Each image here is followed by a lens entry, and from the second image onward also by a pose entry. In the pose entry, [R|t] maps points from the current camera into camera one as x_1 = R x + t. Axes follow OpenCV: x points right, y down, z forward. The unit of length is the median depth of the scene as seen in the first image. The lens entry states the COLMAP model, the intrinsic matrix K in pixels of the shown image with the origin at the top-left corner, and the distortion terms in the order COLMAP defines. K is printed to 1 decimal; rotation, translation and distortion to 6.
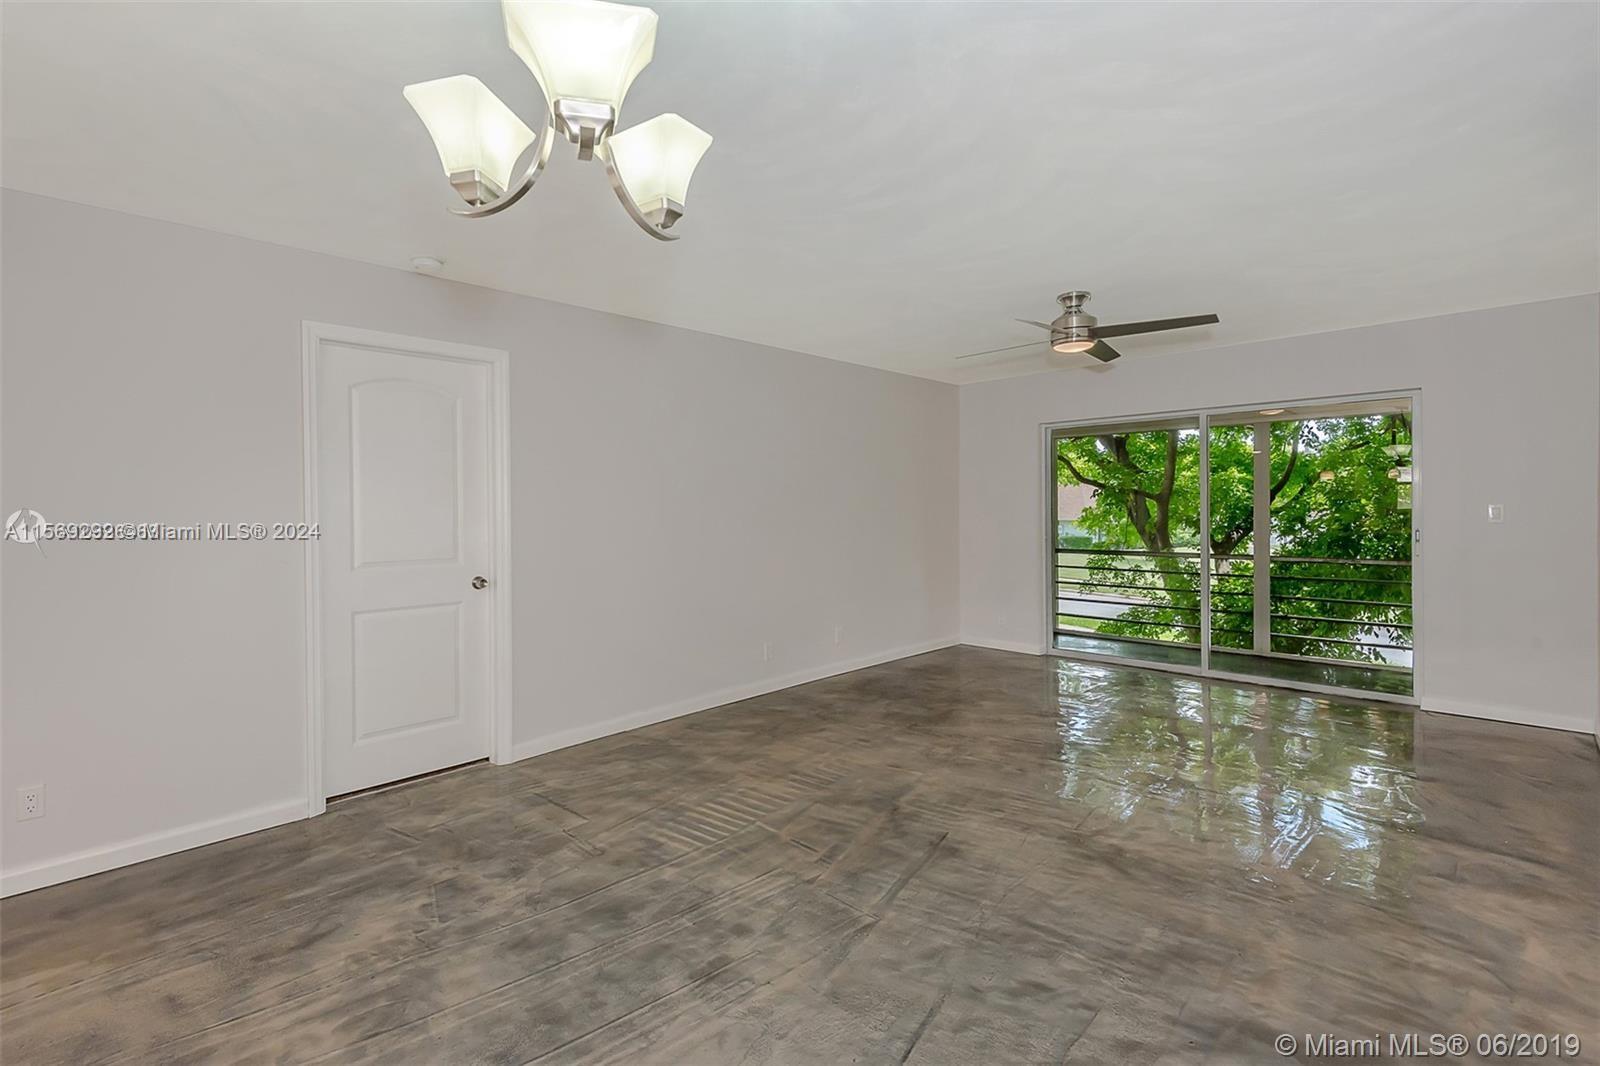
lens RADIAL K [[747.1, 0, 797.5], [0, 747.1, 530.7], [0, 0, 1]] dist [0.005321, -0.001289]
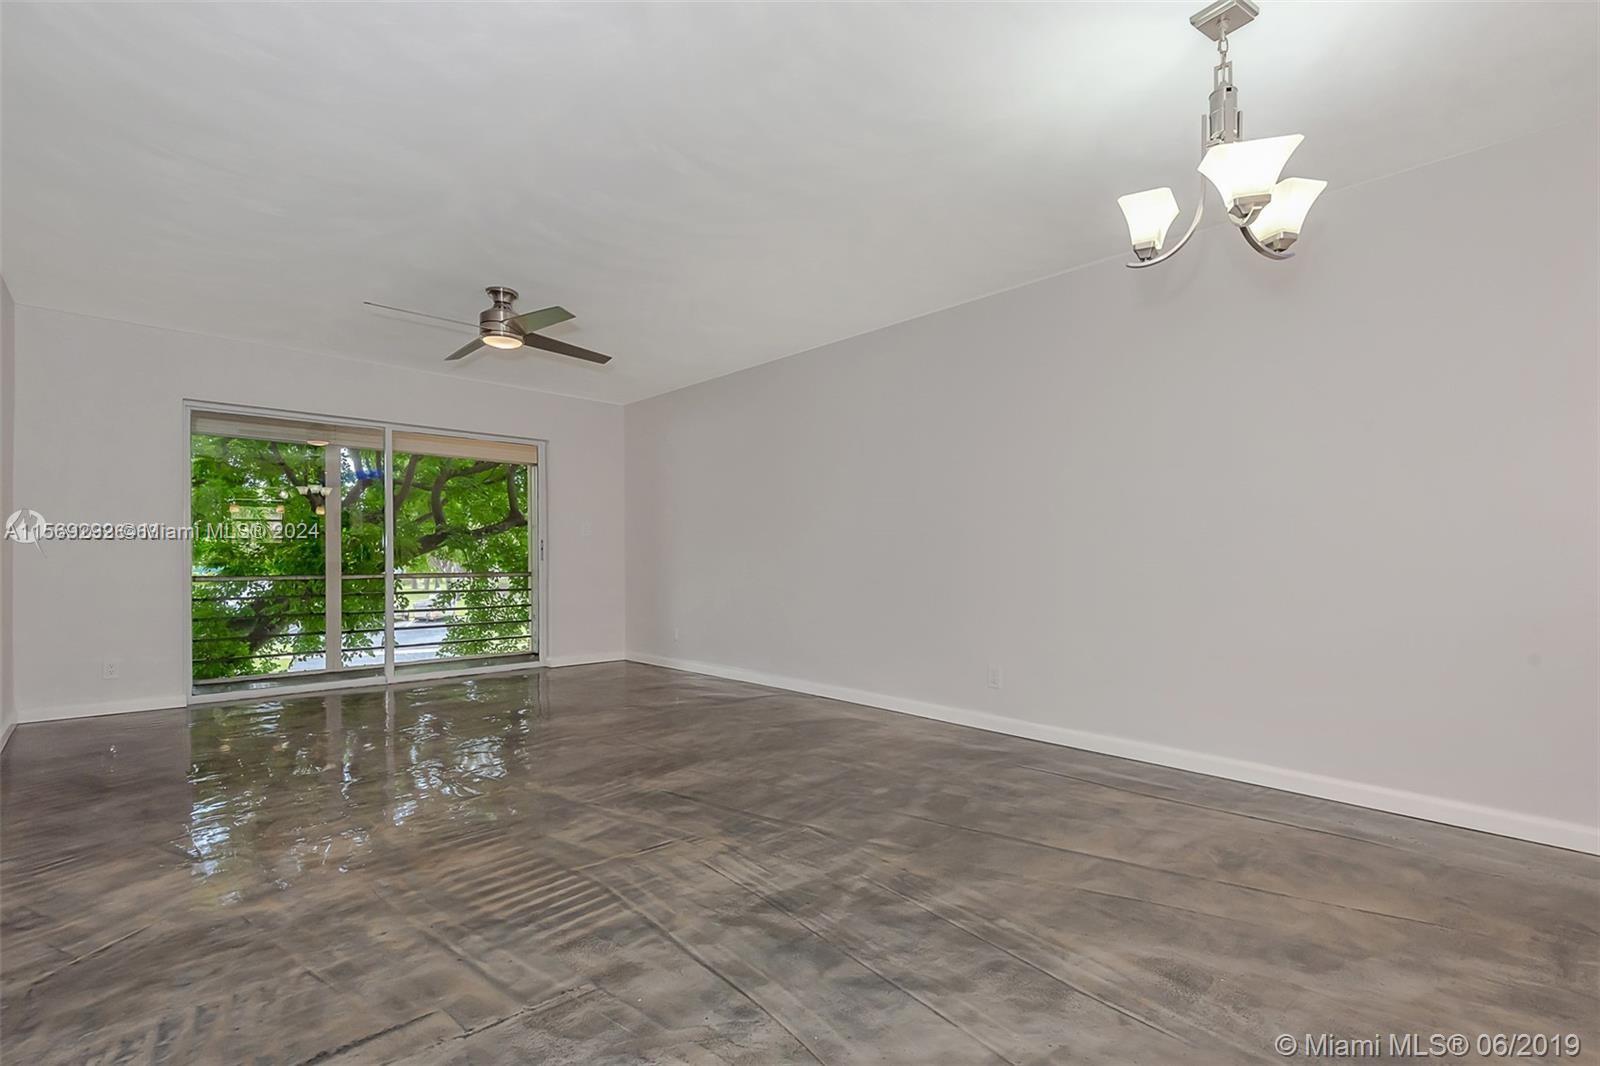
lens RADIAL K [[747.1, 0, 795.7], [0, 747.1, 540.4], [0, 0, 1]] dist [0.005321, -0.001289]
pose [[0.037901, 0.019394, 0.999093, -0.796854], [0.015118, 0.999686, -0.019979, 0.066936], [-0.999167, 0.015861, 0.037596, 0.713185]]
